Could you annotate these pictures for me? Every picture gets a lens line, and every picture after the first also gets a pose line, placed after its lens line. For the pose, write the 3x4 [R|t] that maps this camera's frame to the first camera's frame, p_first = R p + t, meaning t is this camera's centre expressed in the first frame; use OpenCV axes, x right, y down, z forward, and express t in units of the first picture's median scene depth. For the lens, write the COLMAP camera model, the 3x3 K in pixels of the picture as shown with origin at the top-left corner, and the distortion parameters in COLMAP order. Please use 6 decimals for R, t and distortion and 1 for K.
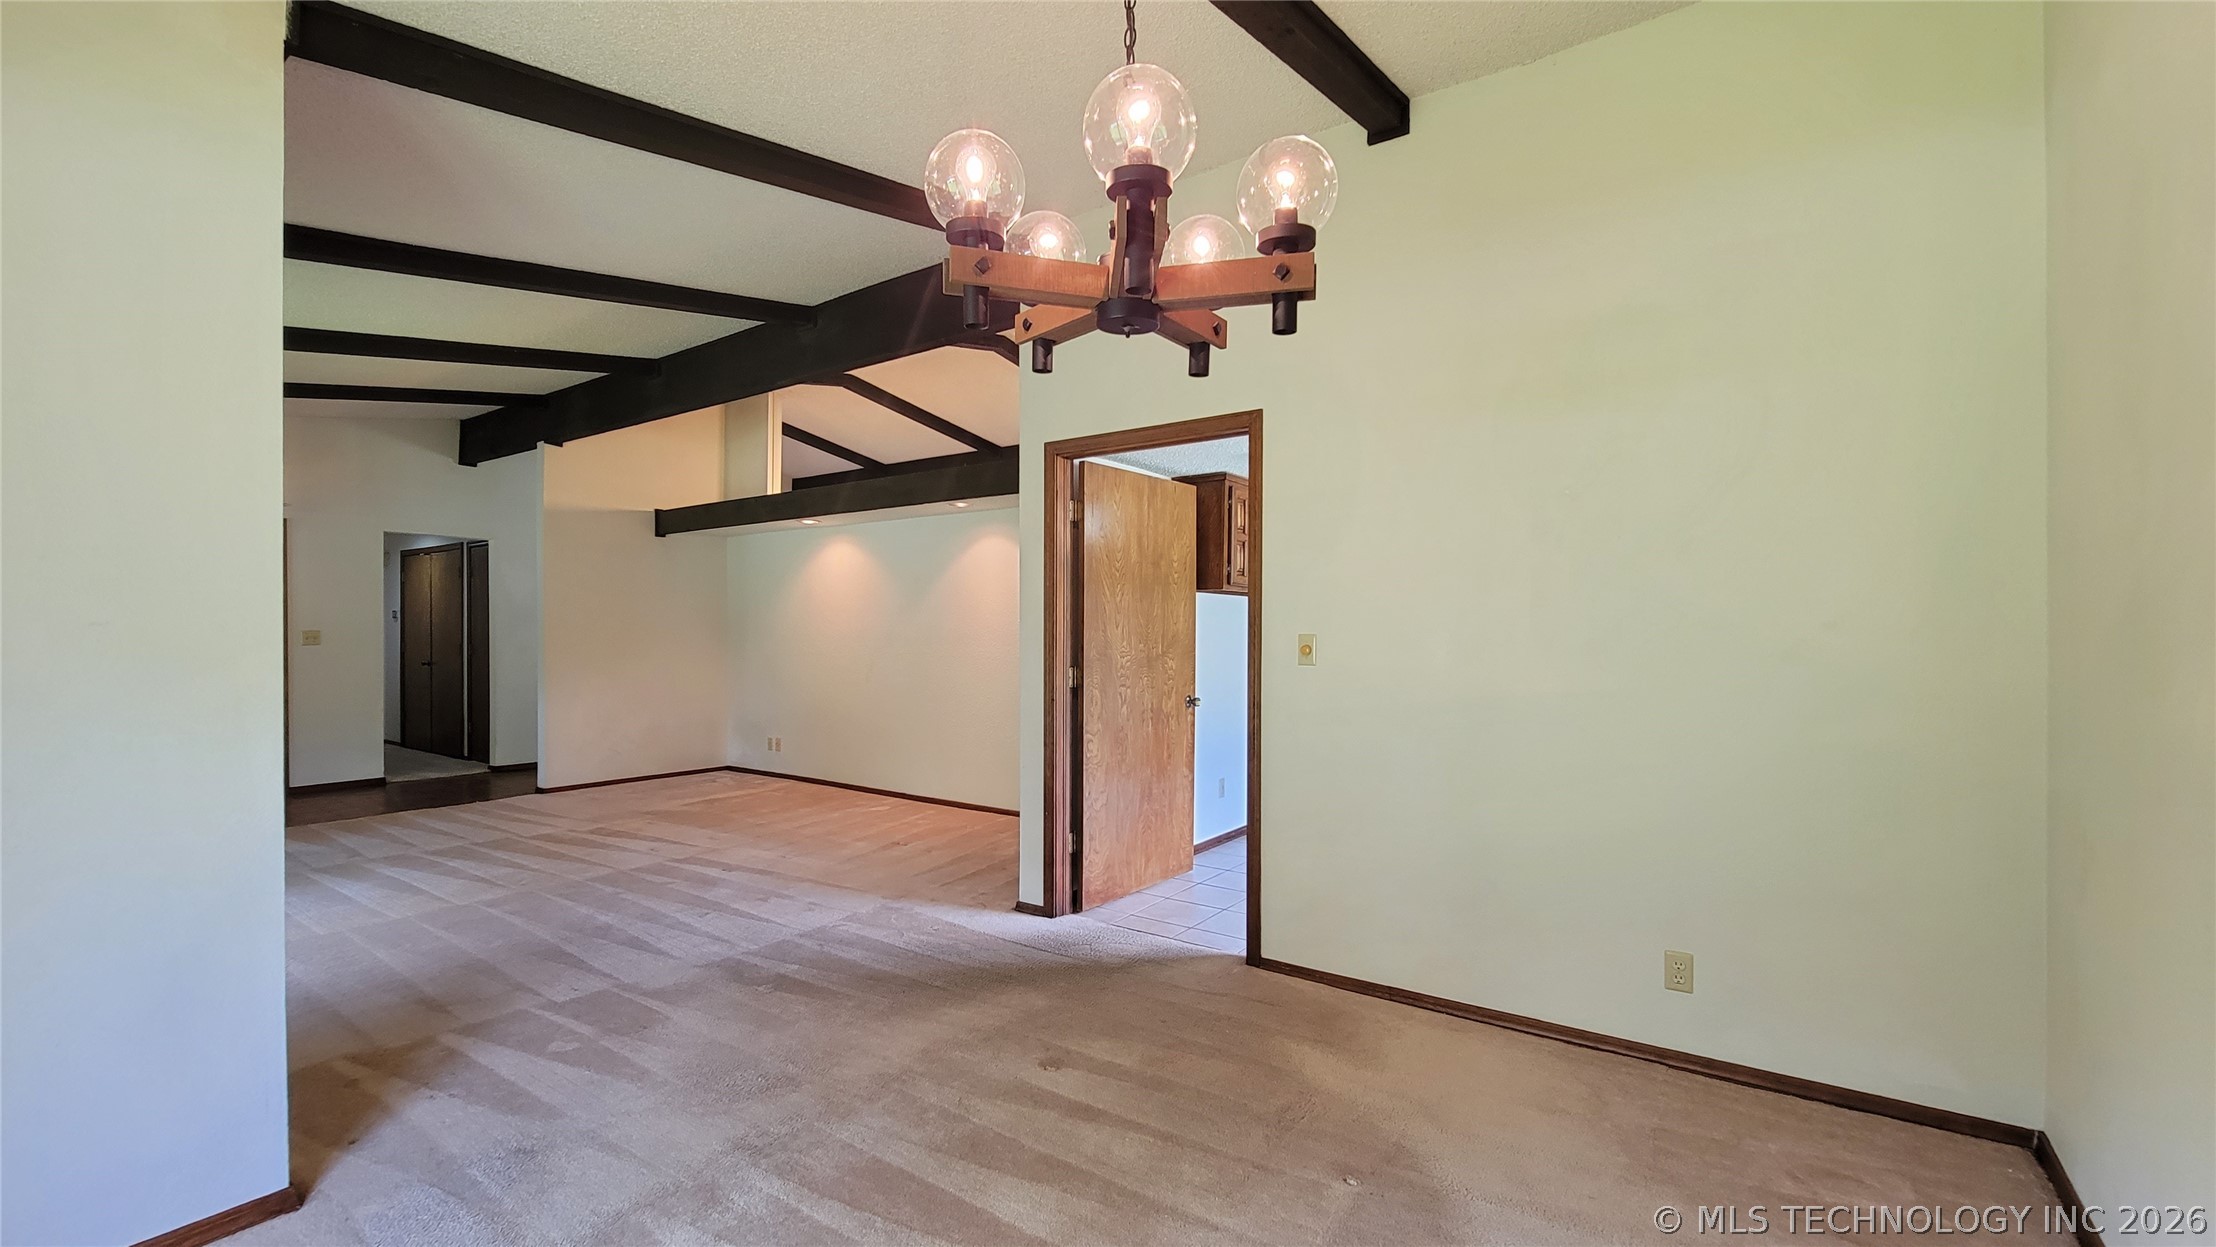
lens RADIAL K [[907.8, 0, 1097.7], [0, 907.8, 630.1], [0, 0, 1]] dist [-0.005082, 0.001047]
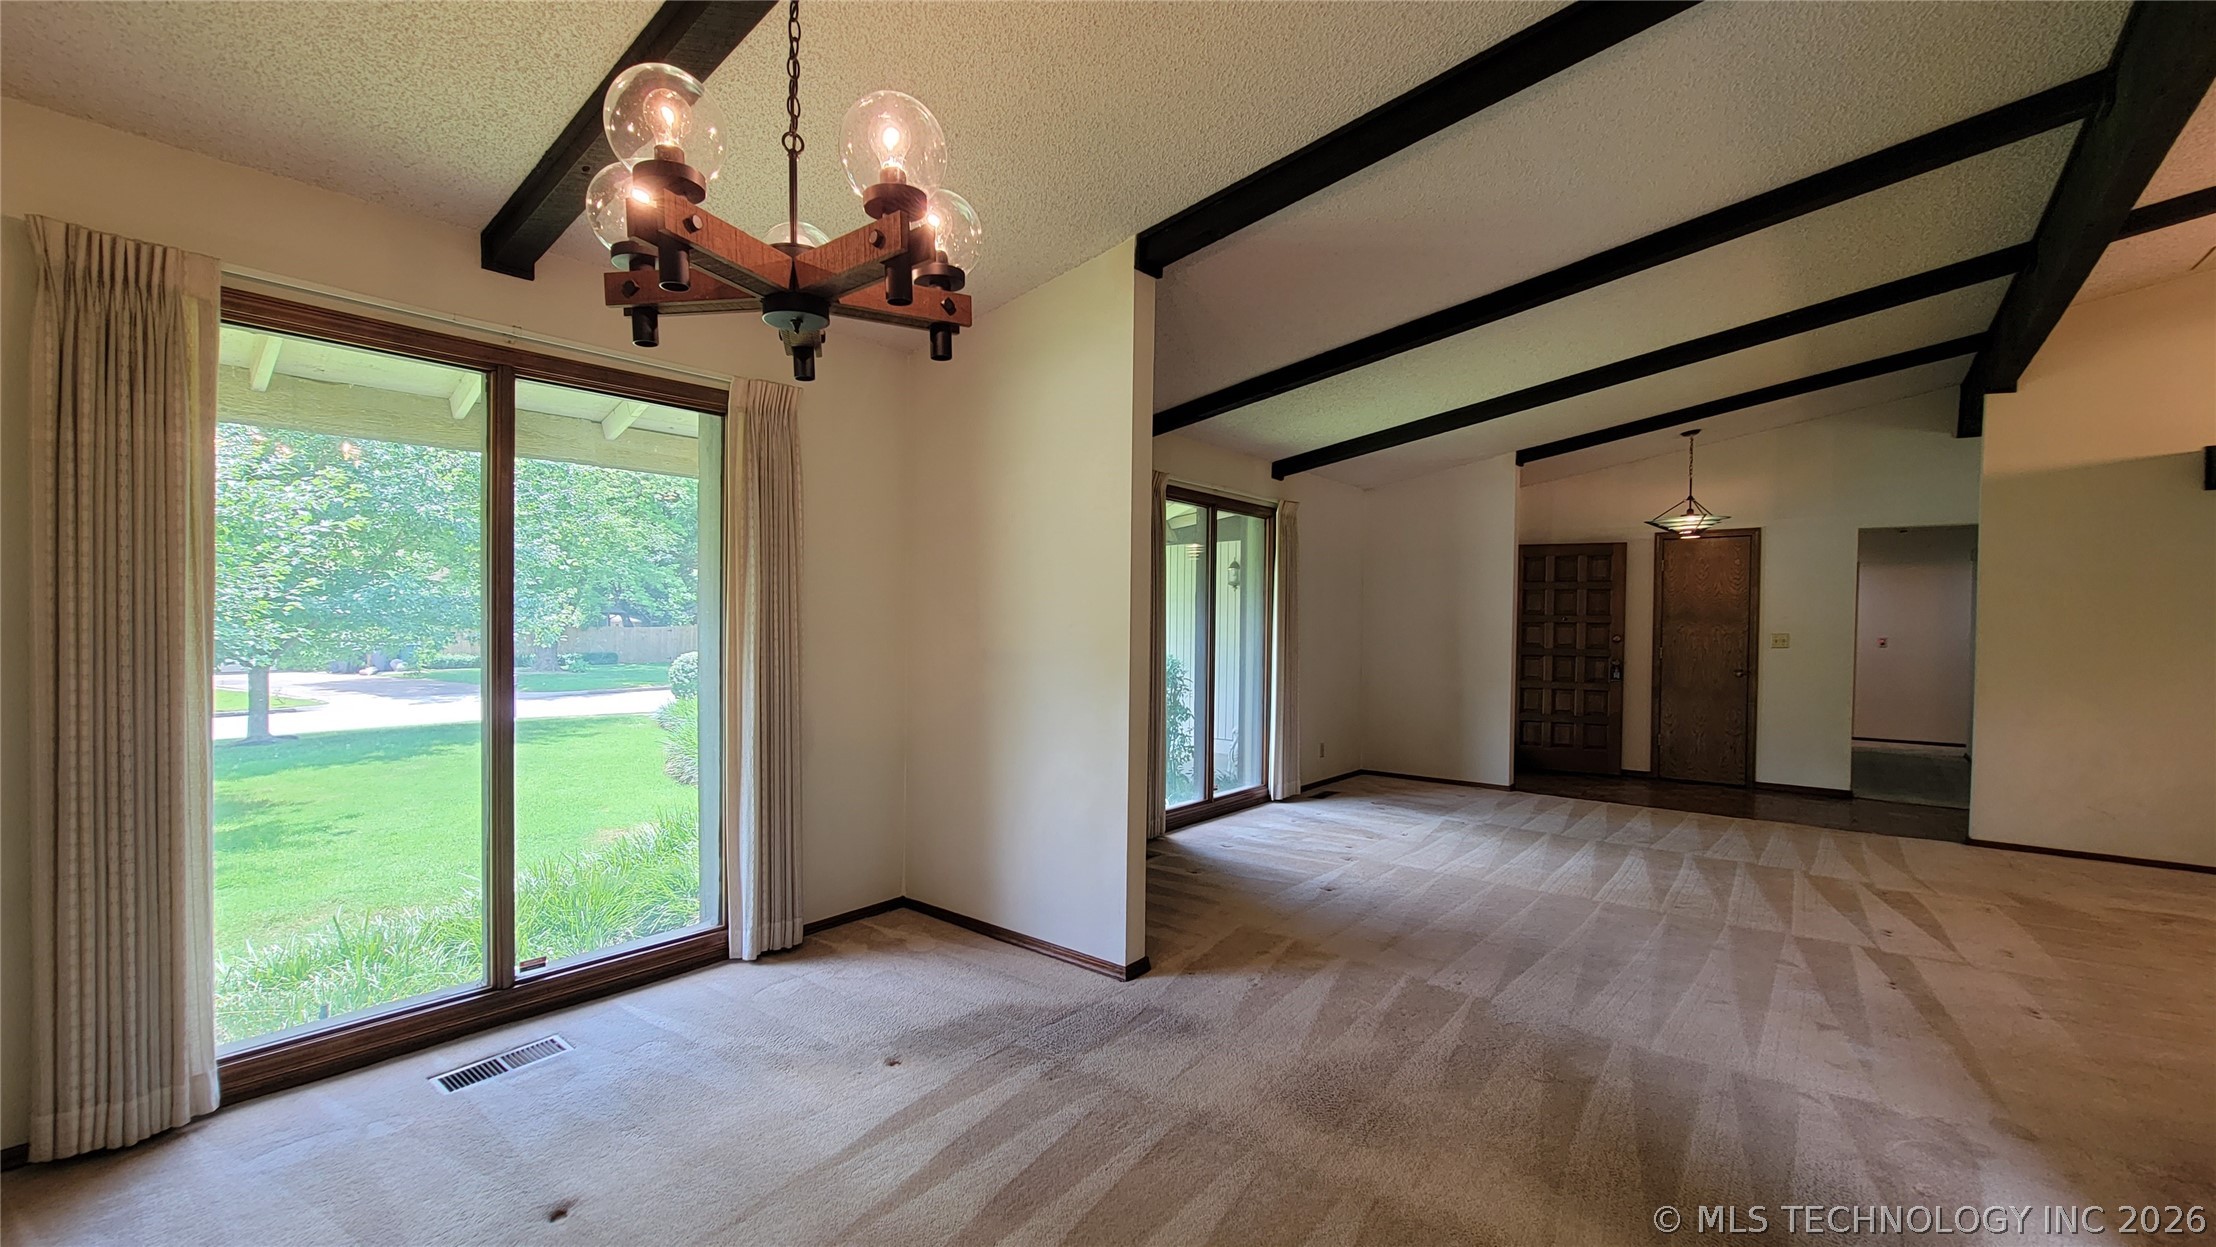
lens RADIAL K [[907.8, 0, 1098.1], [0, 907.8, 638.8], [0, 0, 1]] dist [-0.005082, 0.001047]
pose [[-0.068258, 0.013408, -0.997578, 0.331963], [-0.008031, 0.999870, 0.013988, -0.002853], [0.997635, 0.008967, -0.068142, 0.467237]]
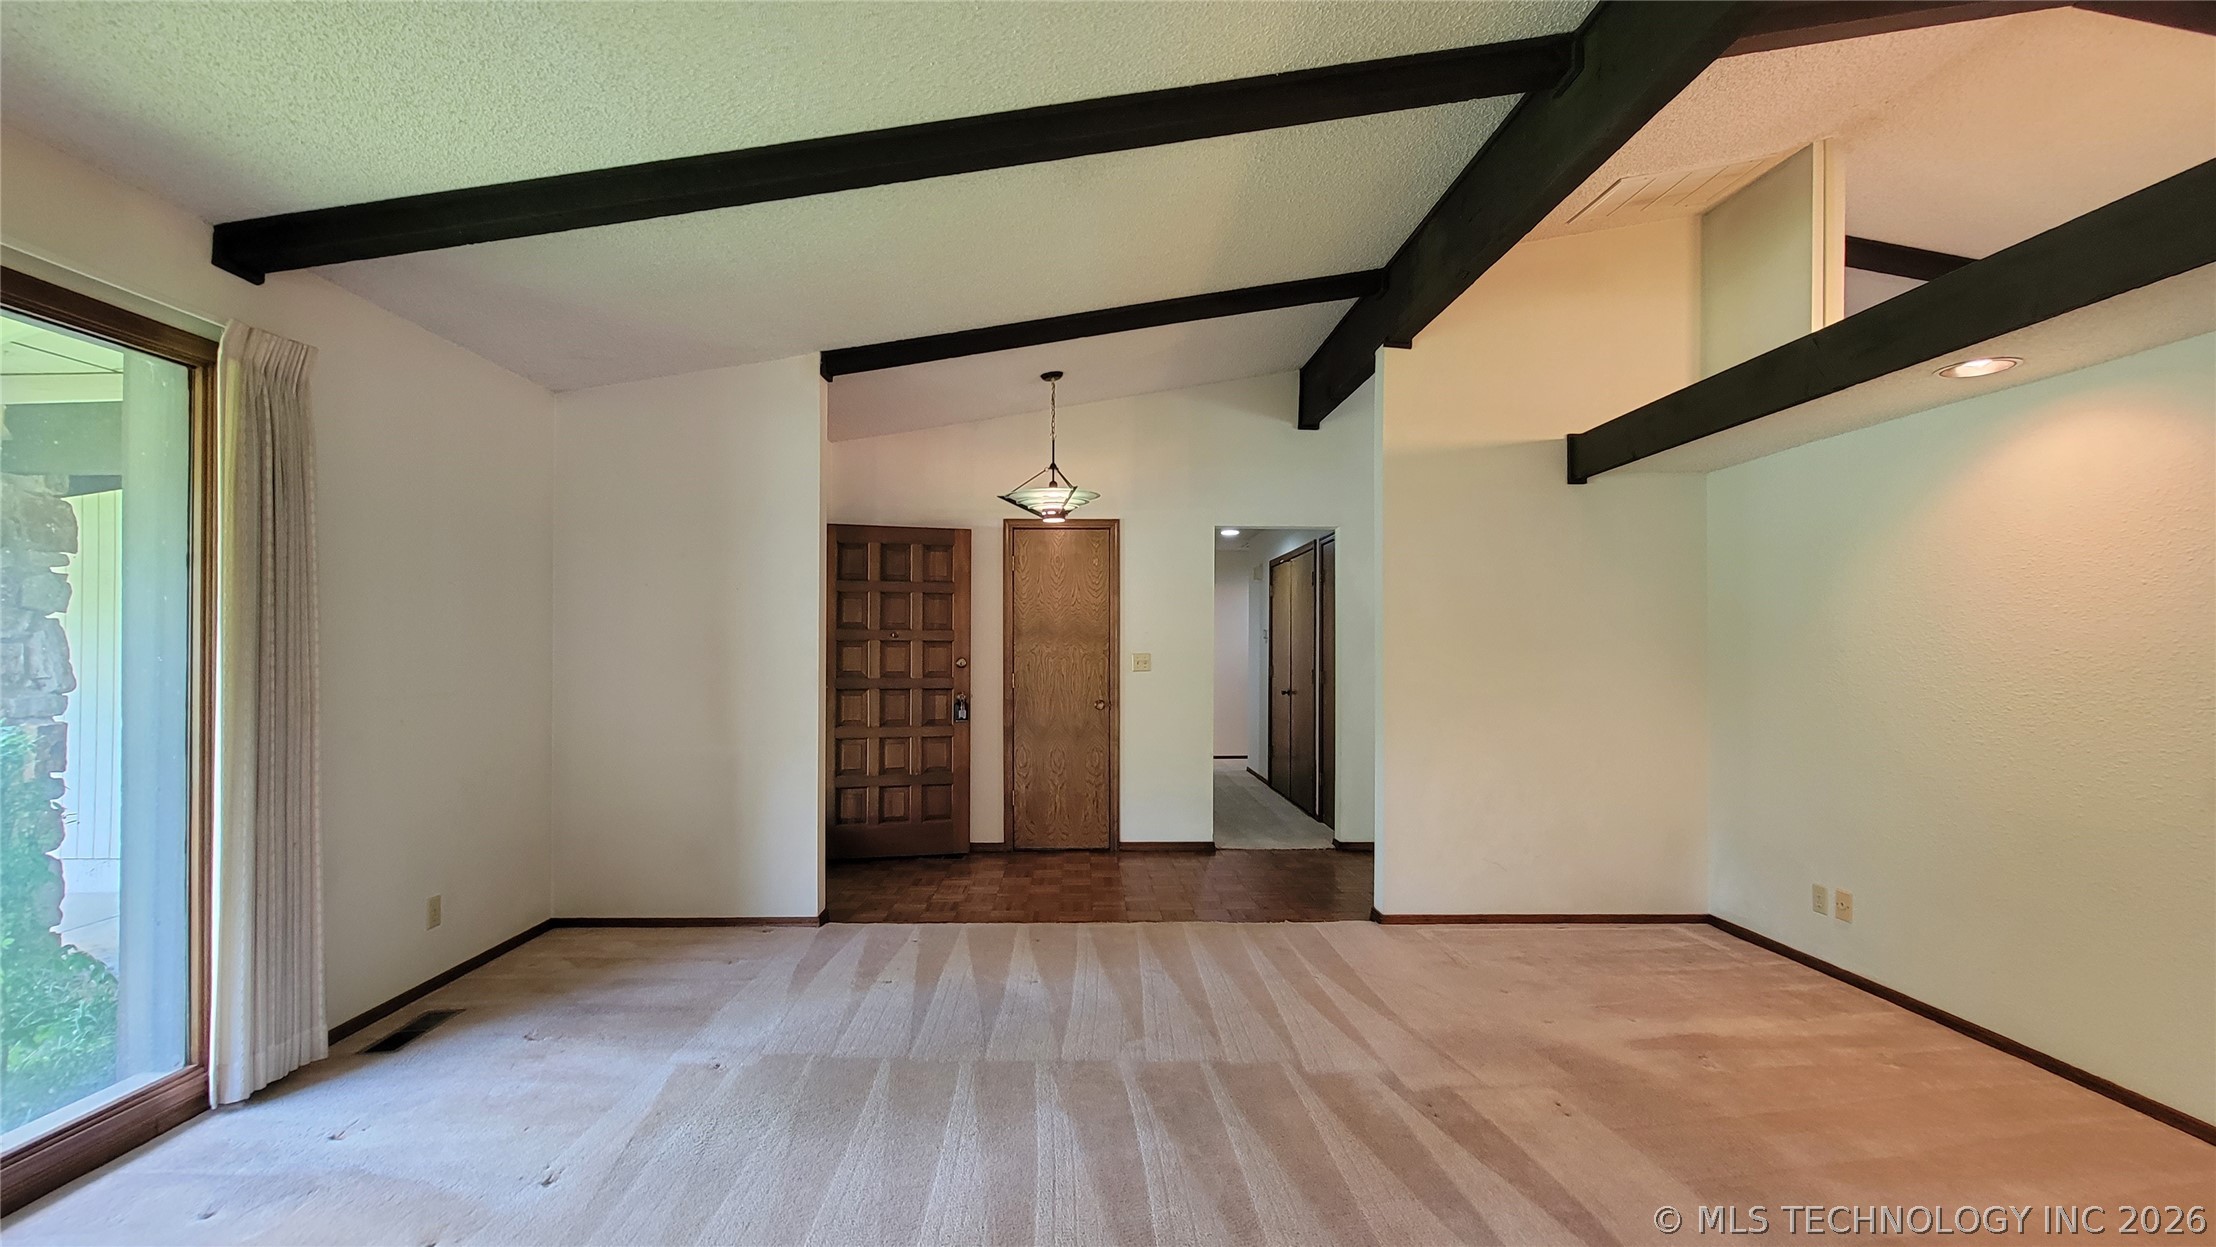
lens RADIAL K [[907.8, 0, 1095.0], [0, 907.8, 655.0], [0, 0, 1]] dist [-0.005082, 0.001047]
pose [[0.595897, 0.001629, -0.803059, -0.367418], [0.001883, 0.999992, 0.003425, -0.001405], [0.803059, -0.003553, 0.595889, 0.749018]]
